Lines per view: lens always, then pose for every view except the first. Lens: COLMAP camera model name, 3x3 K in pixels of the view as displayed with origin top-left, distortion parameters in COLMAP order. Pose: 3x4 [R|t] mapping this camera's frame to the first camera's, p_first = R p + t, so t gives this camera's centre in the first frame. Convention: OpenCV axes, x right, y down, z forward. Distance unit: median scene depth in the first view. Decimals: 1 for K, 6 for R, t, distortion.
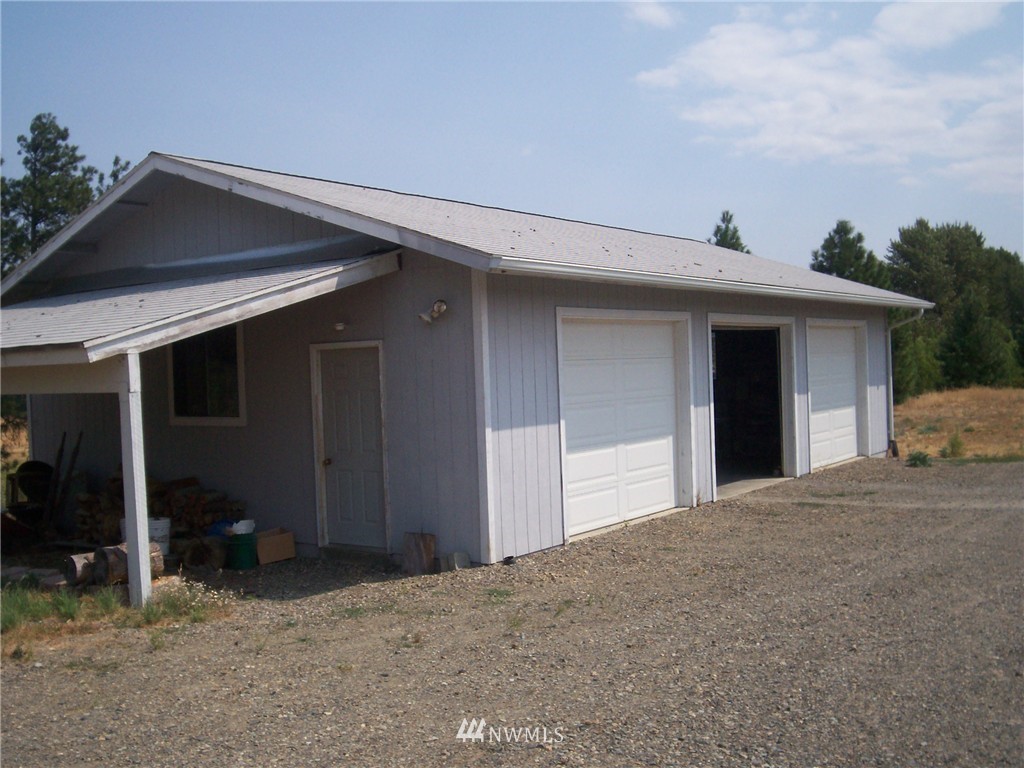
lens RADIAL K [[1062.6, 0, 512.0], [0, 1062.6, 384.0], [0, 0, 1]] dist [-0.003347, -0.268884]
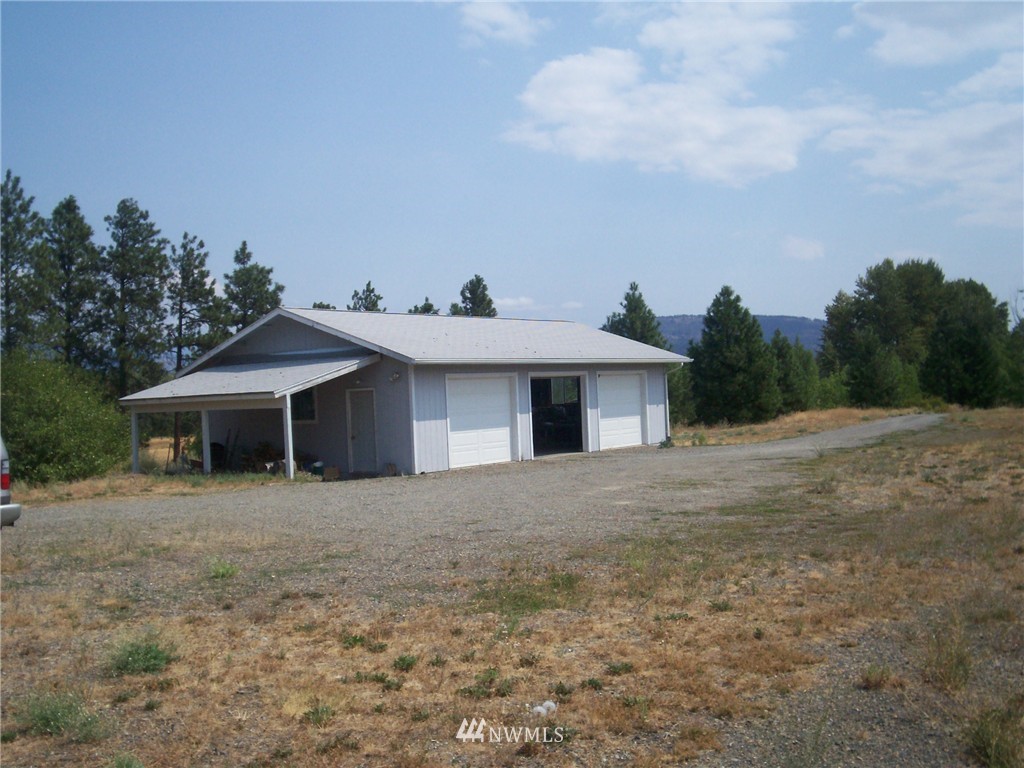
lens RADIAL K [[1062.6, 0, 512.0], [0, 1062.6, 384.0], [0, 0, 1]] dist [-0.003347, -0.268884]
pose [[0.999793, -0.005806, -0.019507, 0.138056], [0.005346, 0.999709, -0.023519, 0.006114], [0.019637, 0.023410, 0.999533, -0.825344]]
